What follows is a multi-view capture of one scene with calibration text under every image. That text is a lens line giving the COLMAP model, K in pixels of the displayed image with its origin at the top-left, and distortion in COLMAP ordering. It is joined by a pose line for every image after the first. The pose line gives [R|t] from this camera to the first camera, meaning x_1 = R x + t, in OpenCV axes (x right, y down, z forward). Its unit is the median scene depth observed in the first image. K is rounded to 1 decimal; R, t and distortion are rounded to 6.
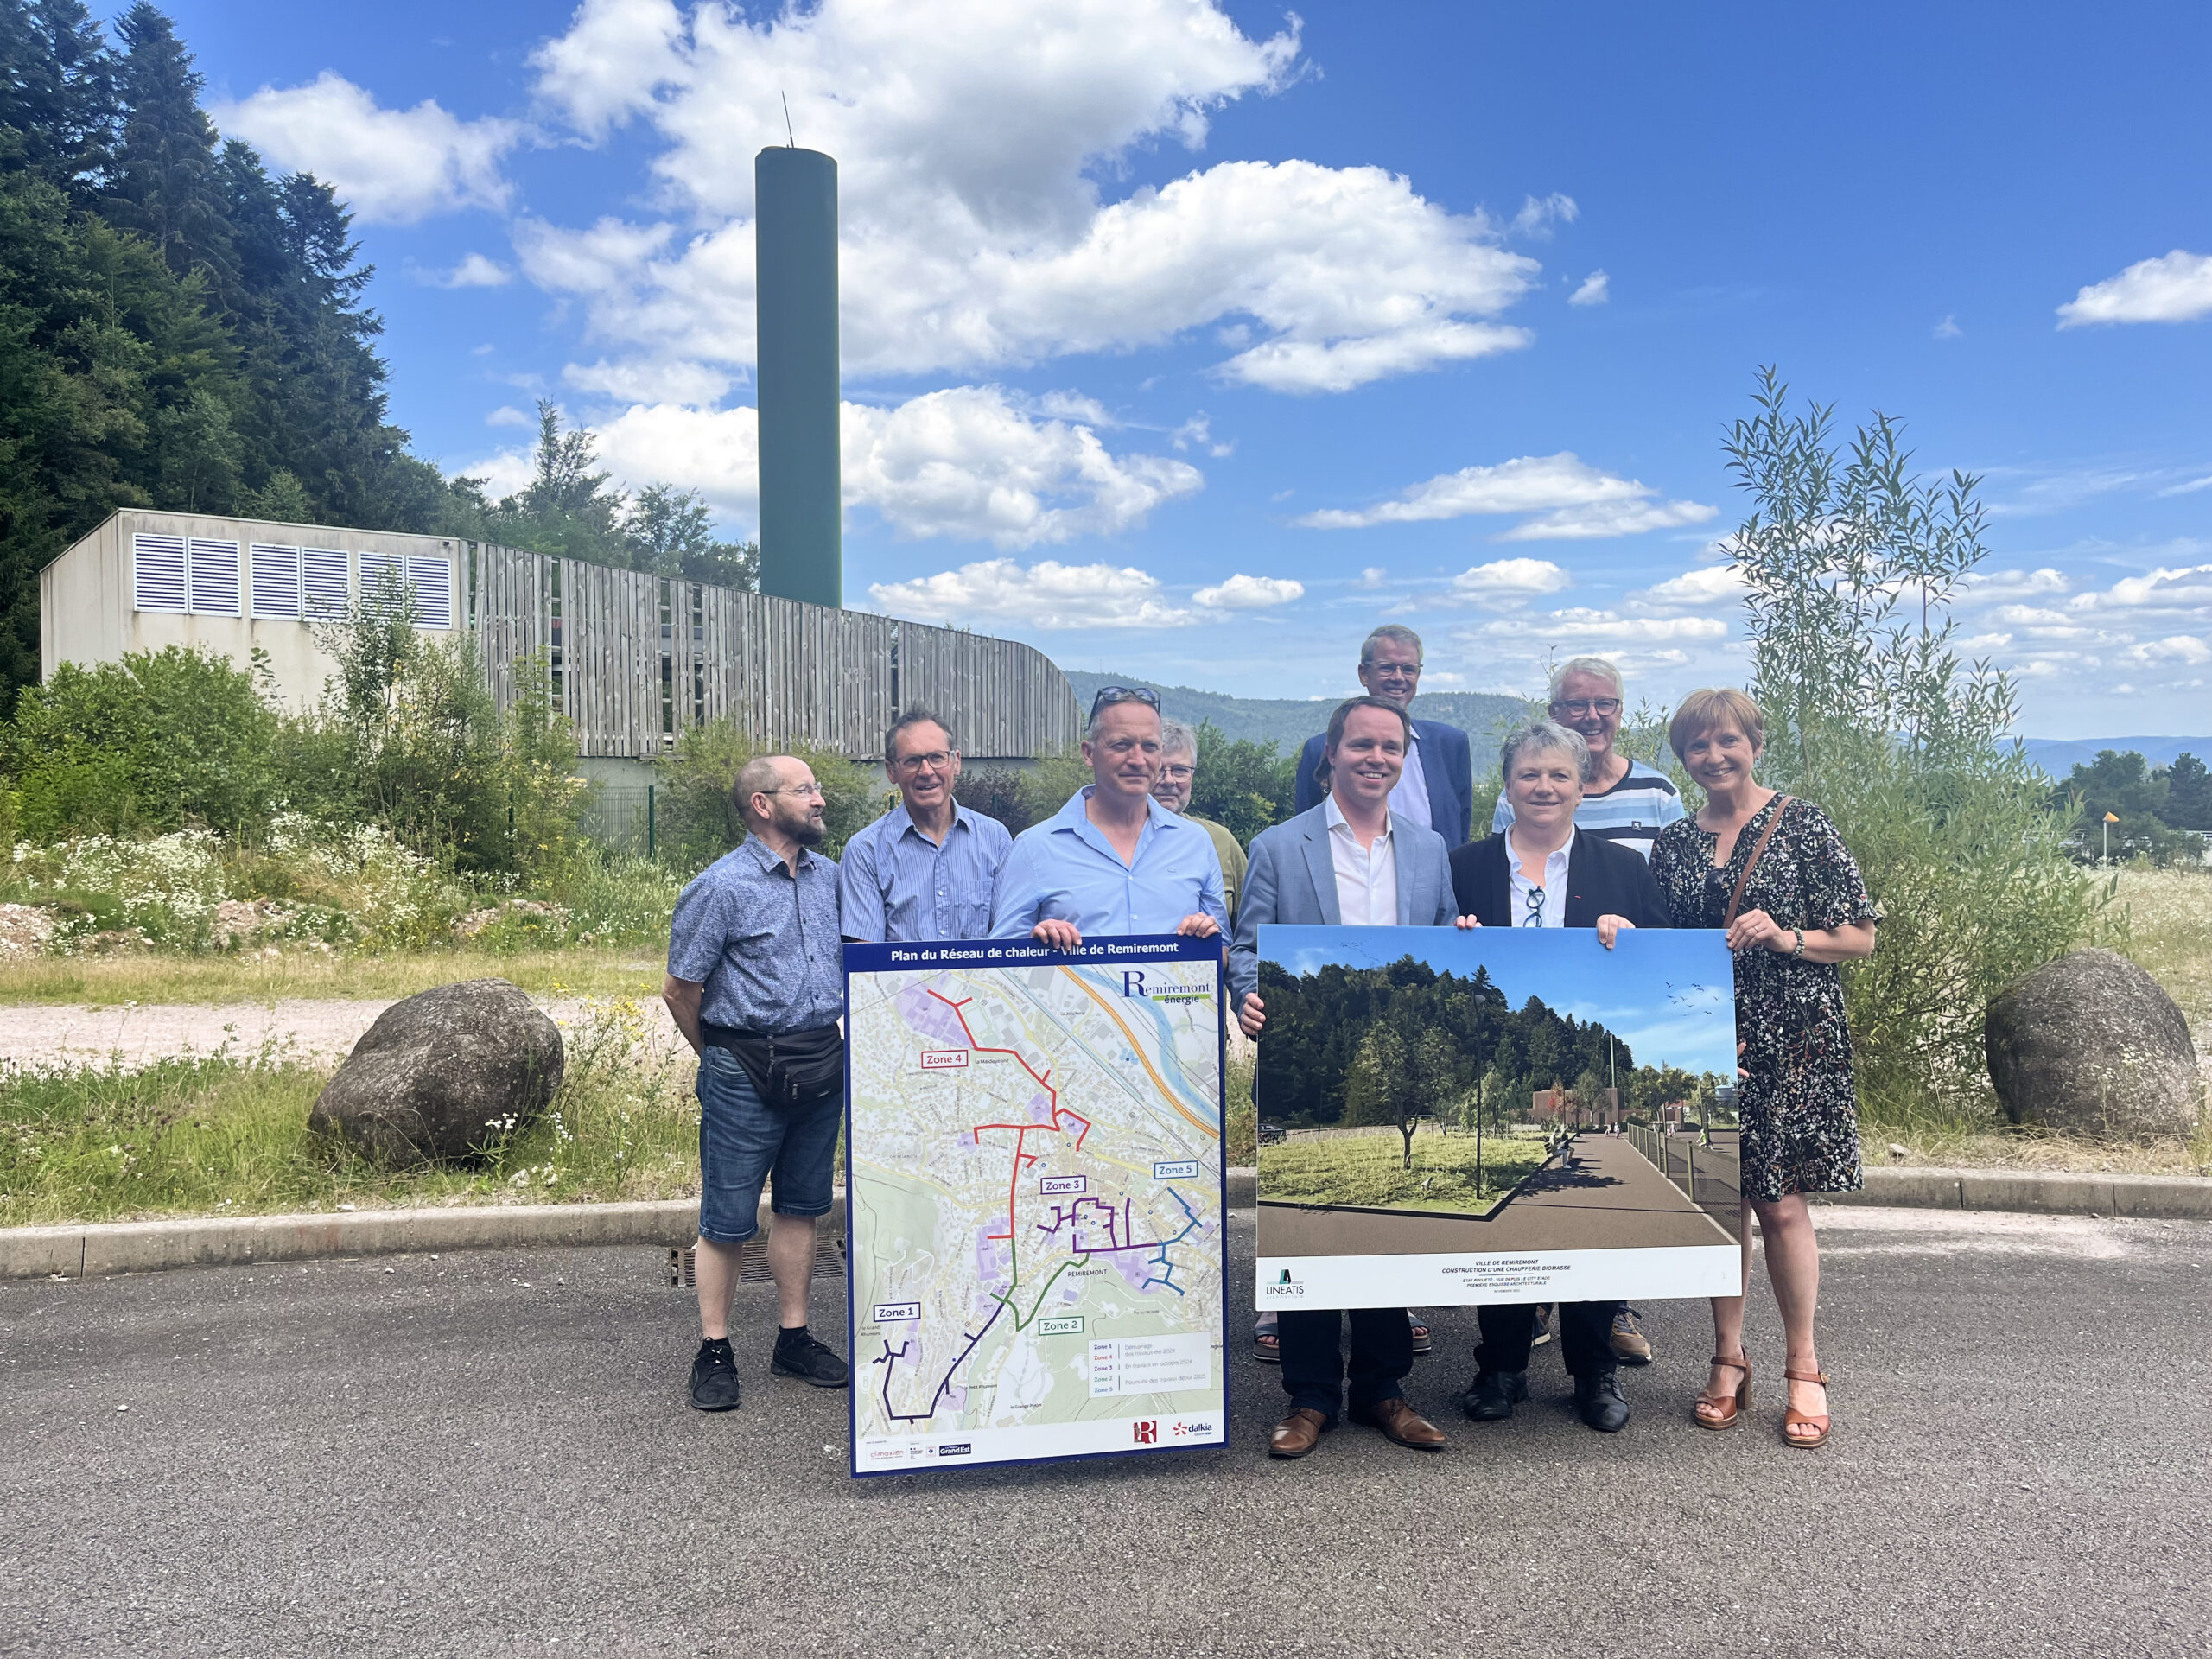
lens RADIAL K [[1720.6, 0, 1106.0], [0, 1720.6, 829.5], [0, 0, 1]] dist [0.129467, -0.187573]
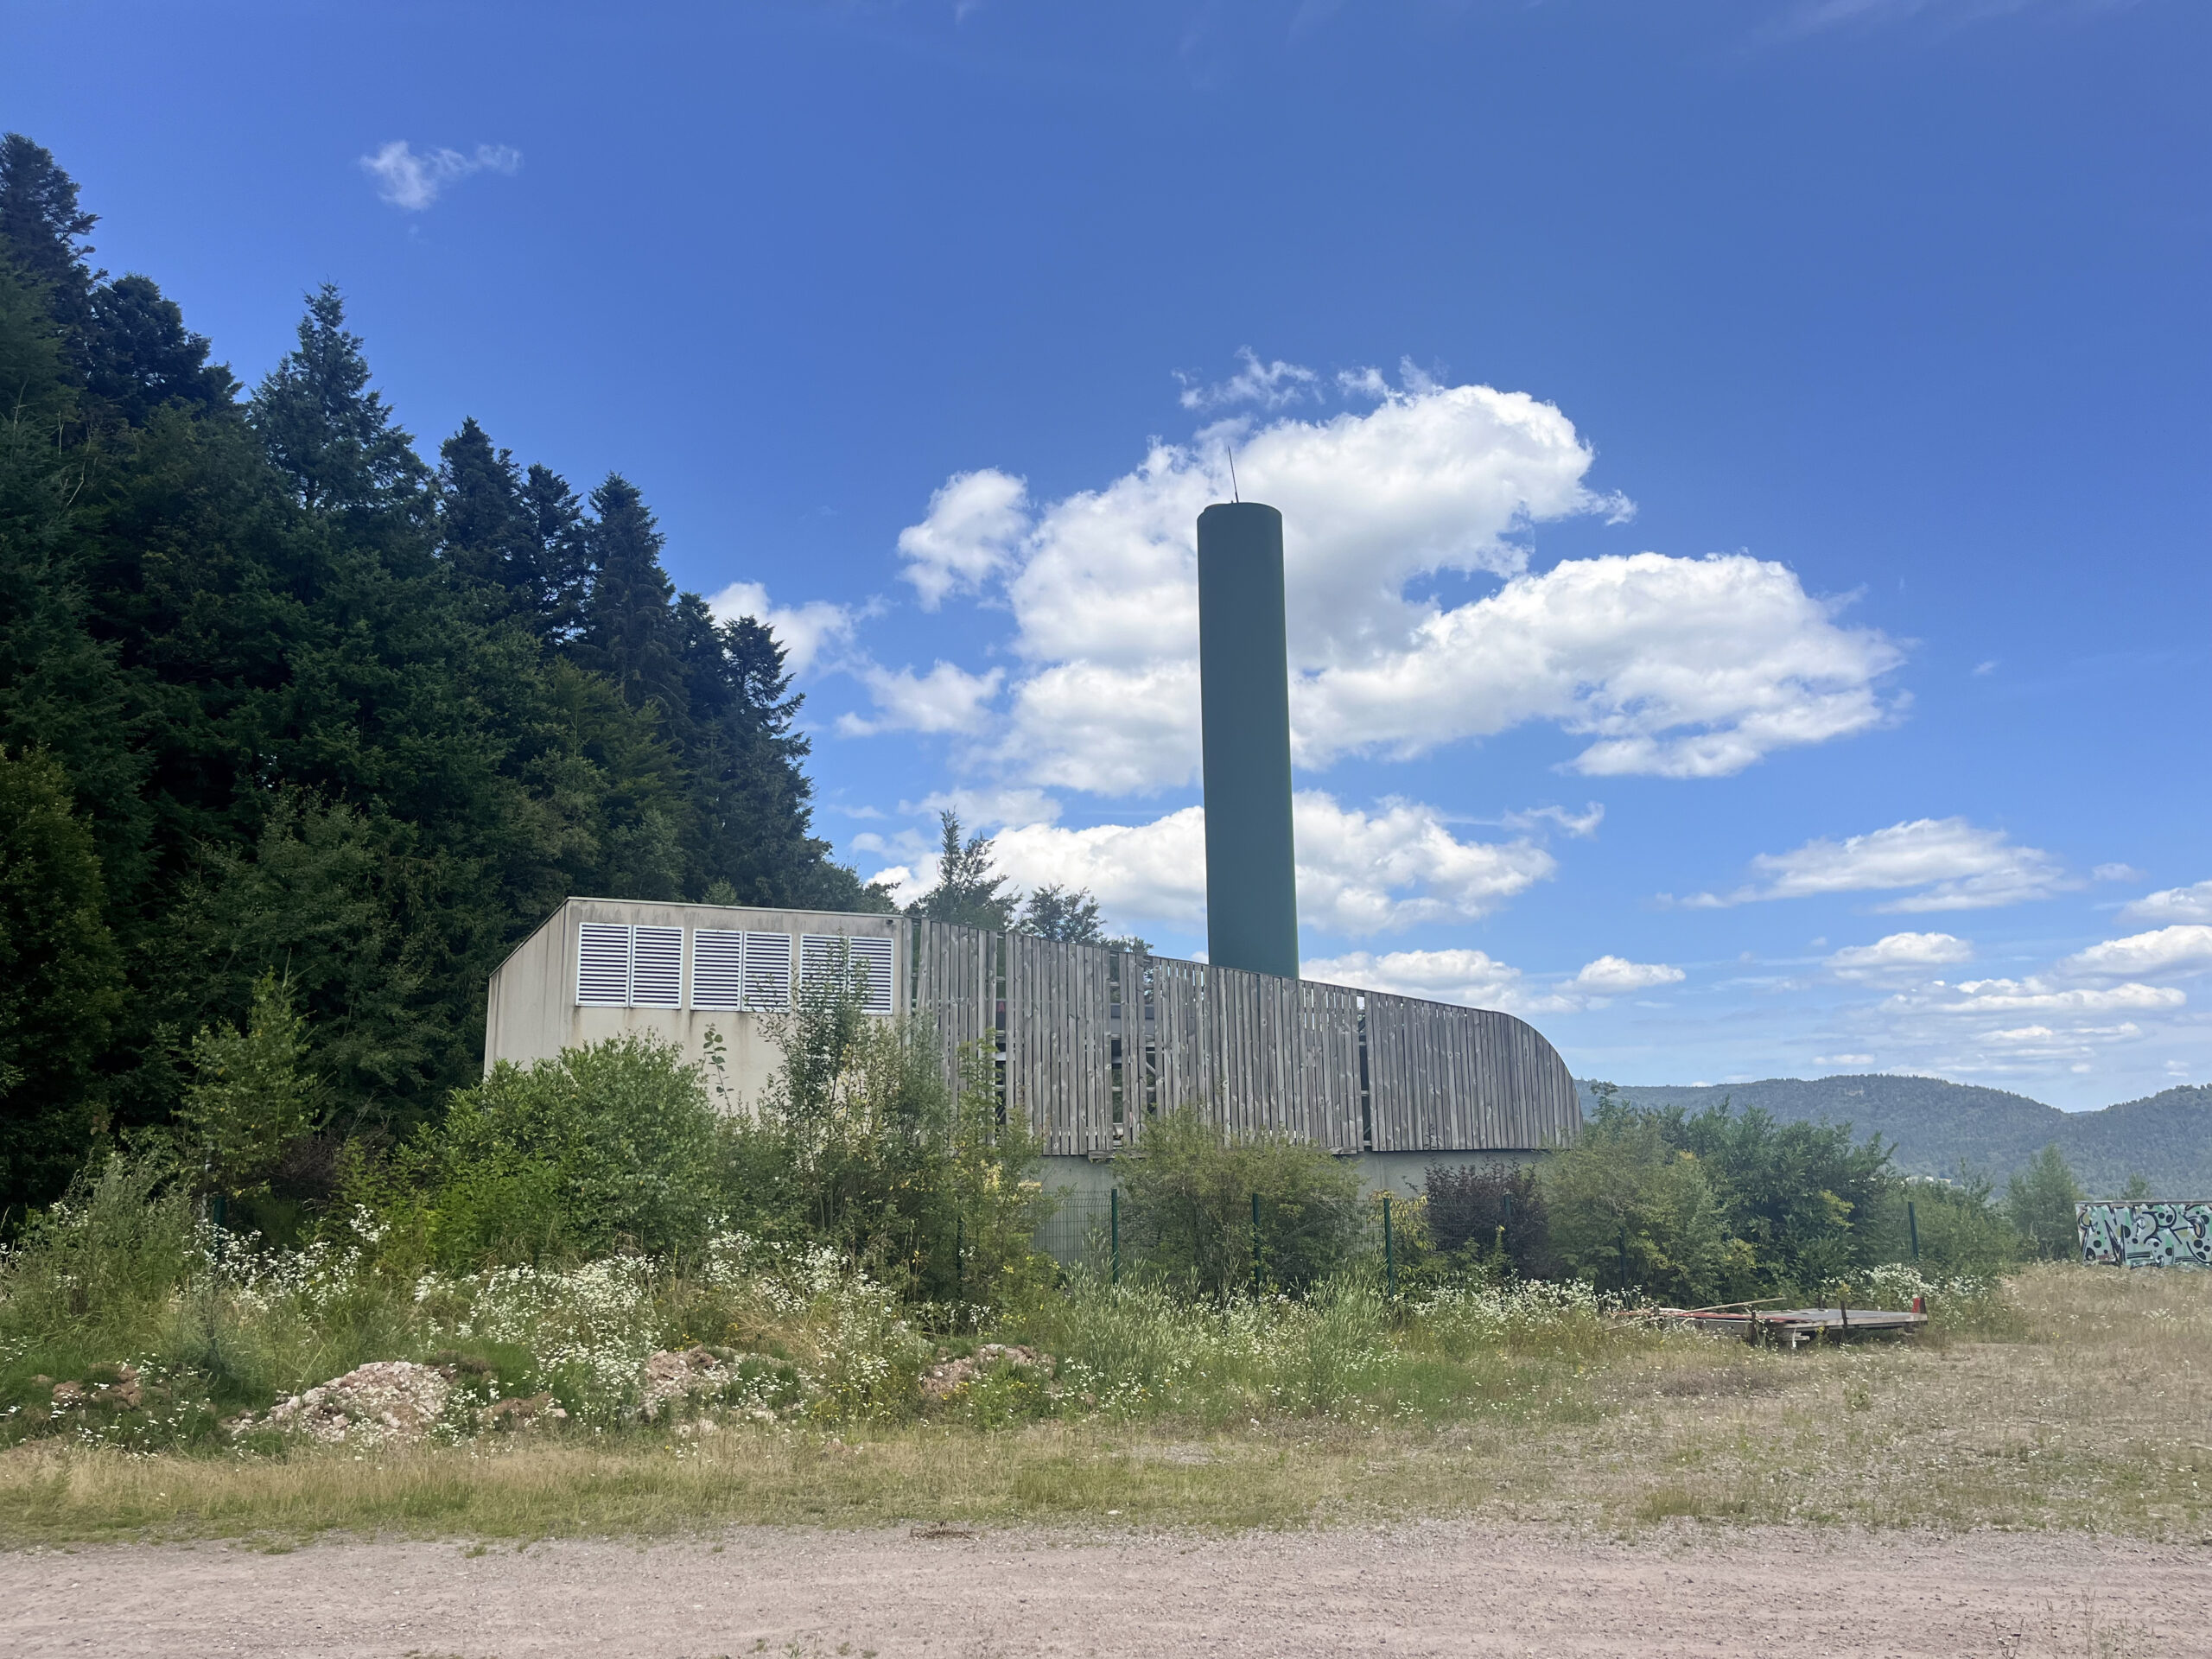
lens RADIAL K [[1685.4, 0, 1106.0], [0, 1685.4, 829.5], [0, 0, 1]] dist [0.029591, -0.001862]
pose [[0.979435, -0.054564, -0.194244, -0.078476], [0.008440, 0.972974, -0.230759, -0.005195], [0.201585, 0.224374, 0.953425, 0.145283]]
